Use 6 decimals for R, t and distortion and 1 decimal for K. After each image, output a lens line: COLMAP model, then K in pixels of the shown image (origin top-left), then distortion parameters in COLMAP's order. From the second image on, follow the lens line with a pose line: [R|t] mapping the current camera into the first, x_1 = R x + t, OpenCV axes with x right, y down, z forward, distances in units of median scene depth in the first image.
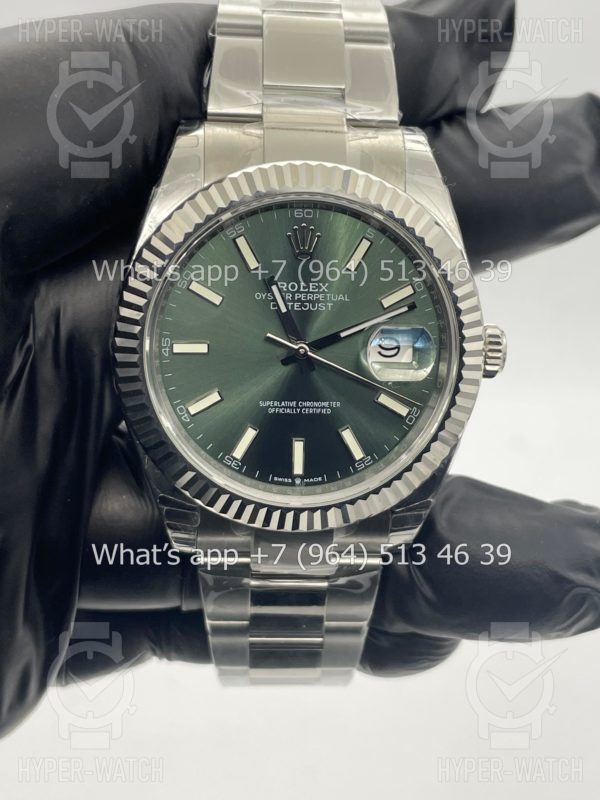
lens RADIAL K [[1175.8, 0, 300.0], [0, 1175.8, 400.0], [0, 0, 1]] dist [-0.010228, 0.012575]
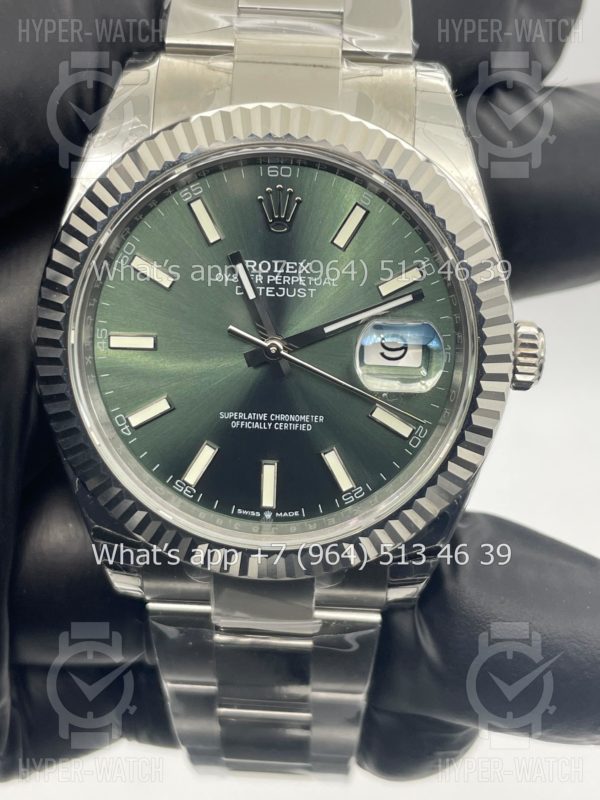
lens RADIAL K [[1217.2, 0, 300.0], [0, 1217.2, 400.0], [0, 0, 1]] dist [0.031931, -0.022151]
pose [[0.995362, 0.030255, -0.091320, 0.092665], [-0.029697, 0.999531, 0.007464, -0.014652], [0.091503, -0.004718, 0.995794, 0.198567]]
